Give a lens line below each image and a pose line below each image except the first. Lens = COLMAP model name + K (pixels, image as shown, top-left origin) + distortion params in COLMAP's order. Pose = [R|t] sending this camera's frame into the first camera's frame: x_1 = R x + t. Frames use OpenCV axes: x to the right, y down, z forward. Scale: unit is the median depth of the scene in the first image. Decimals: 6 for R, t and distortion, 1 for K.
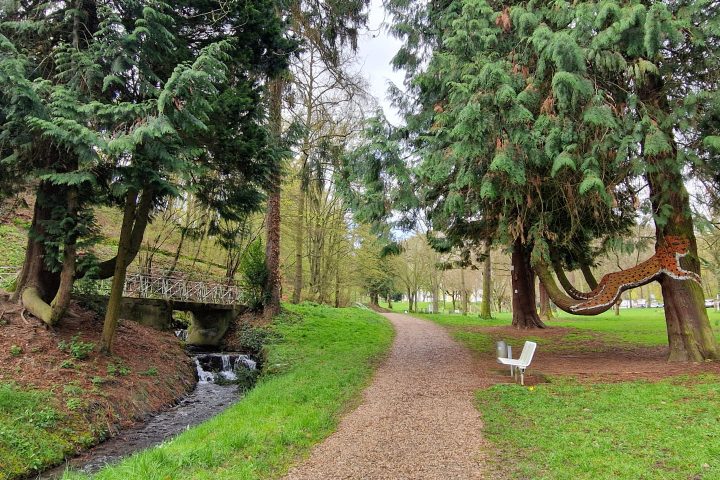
lens RADIAL K [[347.3, 0, 360.0], [0, 347.3, 240.0], [0, 0, 1]] dist [0.001091, -0.000380]
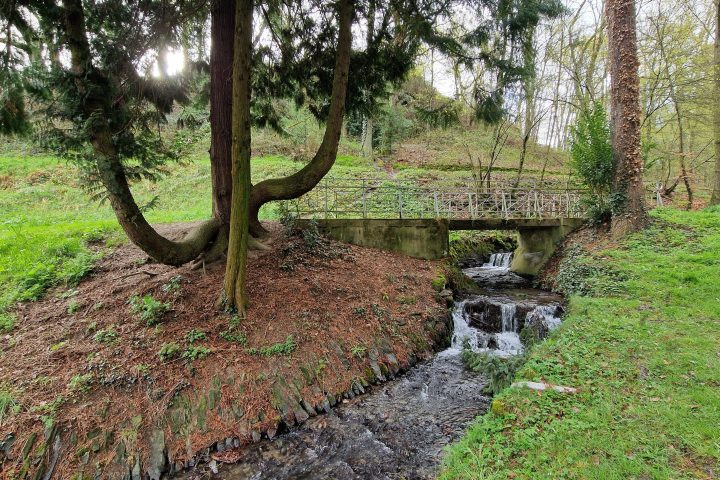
lens RADIAL K [[347.3, 0, 360.0], [0, 347.3, 240.0], [0, 0, 1]] dist [0.001091, -0.000380]
pose [[0.553872, -0.023265, -0.832277, -0.024992], [0.215205, 0.969642, 0.116111, 0.072011], [0.804309, -0.243421, 0.542064, 0.345318]]
